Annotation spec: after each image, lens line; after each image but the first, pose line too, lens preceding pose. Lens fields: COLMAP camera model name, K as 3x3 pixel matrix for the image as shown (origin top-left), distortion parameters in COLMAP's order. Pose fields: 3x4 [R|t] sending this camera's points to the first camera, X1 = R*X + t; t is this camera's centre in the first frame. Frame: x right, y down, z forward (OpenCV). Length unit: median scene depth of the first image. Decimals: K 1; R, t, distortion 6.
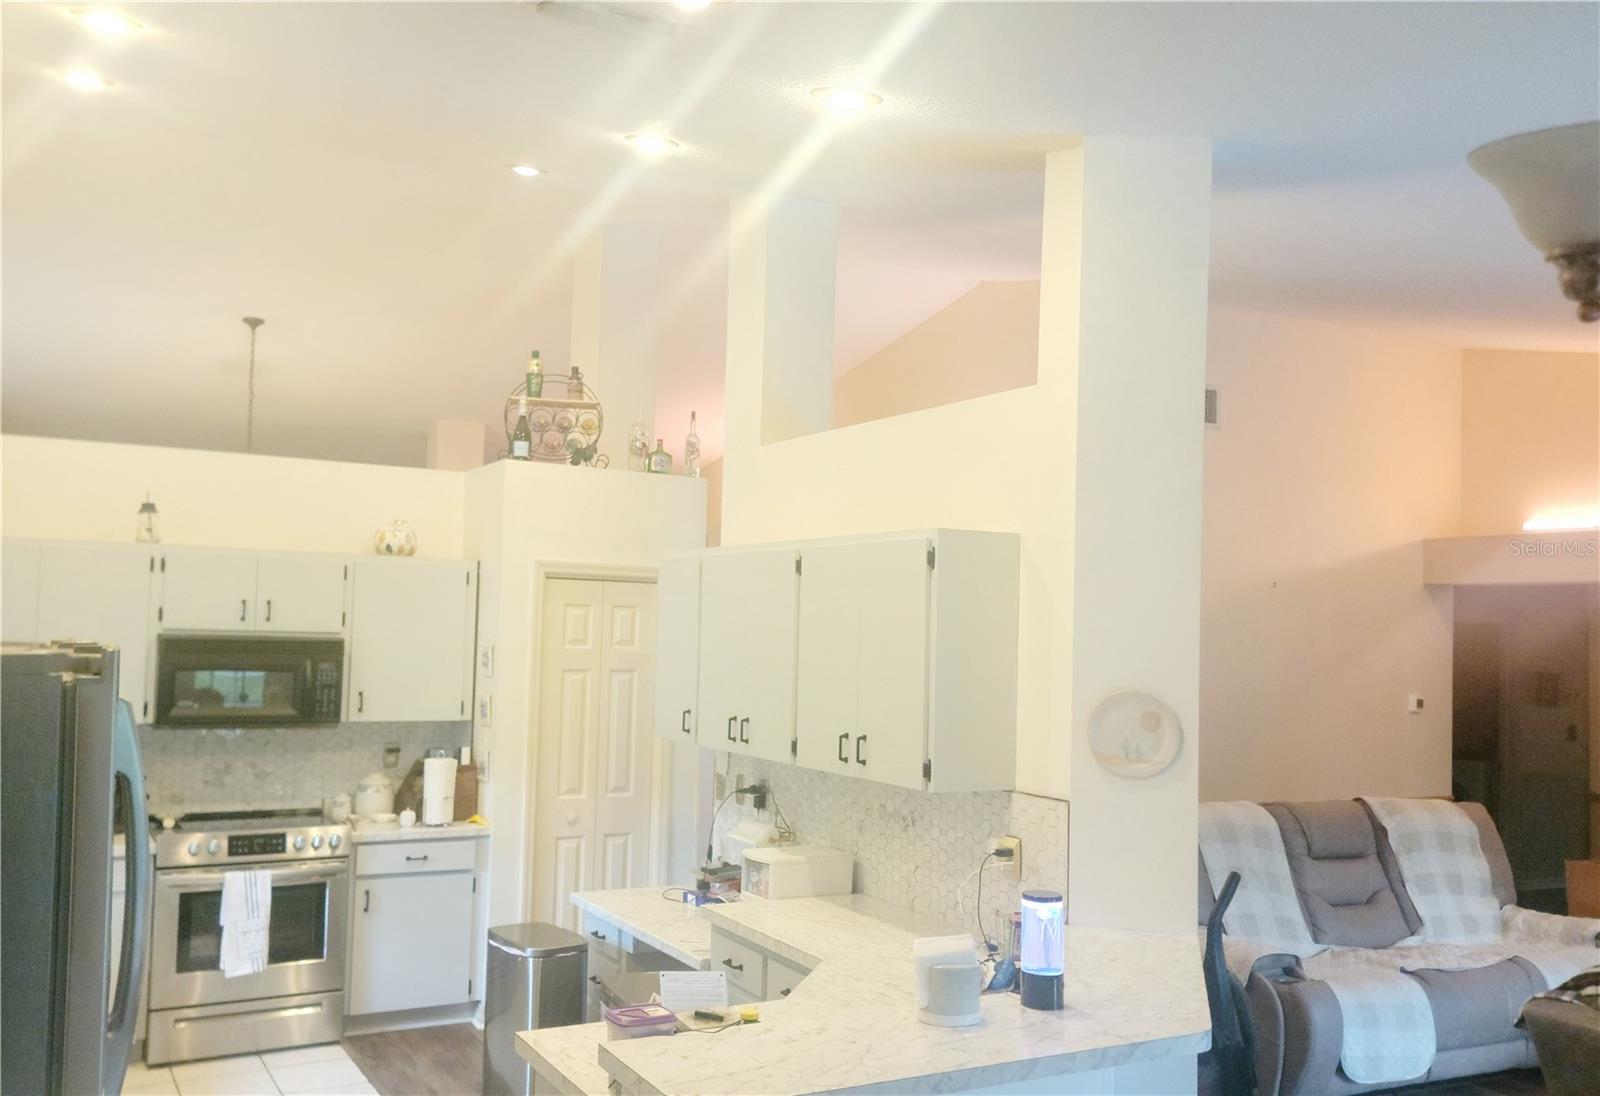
lens RADIAL K [[1380.7, 0, 800.0], [0, 1380.7, 548.0], [0, 0, 1]] dist [0.053367, -0.015708]
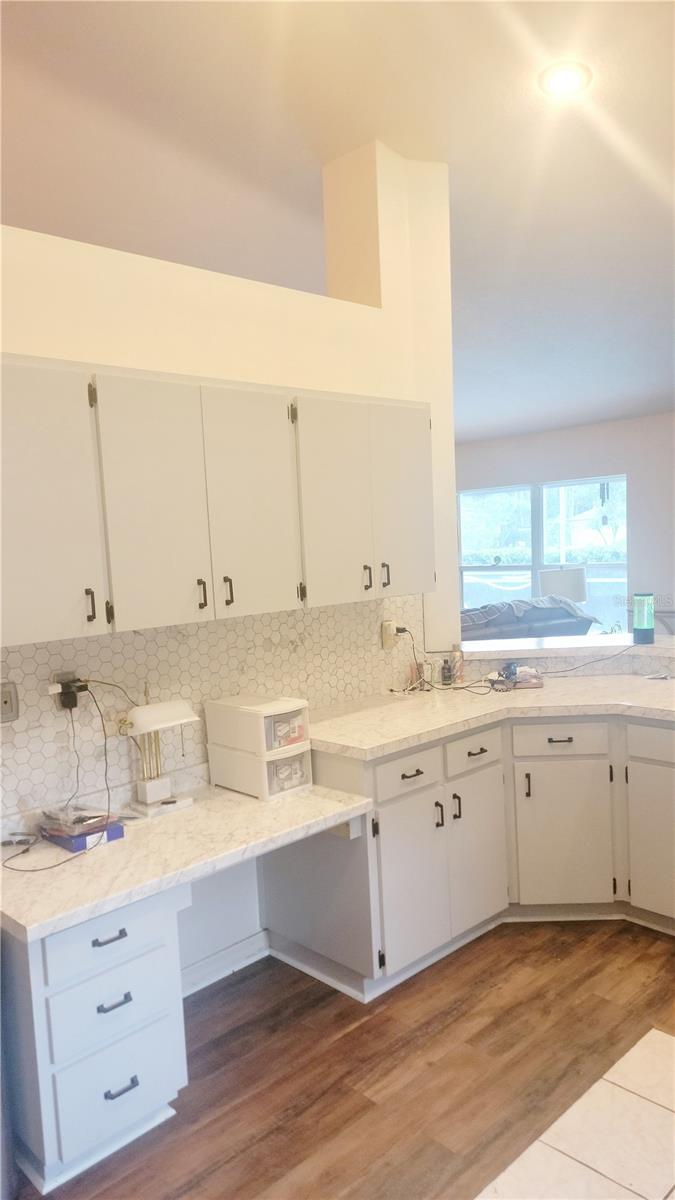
lens RADIAL K [[842.6, 0, 331.0], [0, 842.6, 616.8], [0, 0, 1]] dist [0.126305, -0.108832]
pose [[-0.245385, -0.111767, 0.962961, -0.624628], [-0.014438, 0.993643, 0.111649, 0.091741], [-0.969318, 0.013494, -0.245439, 1.137221]]
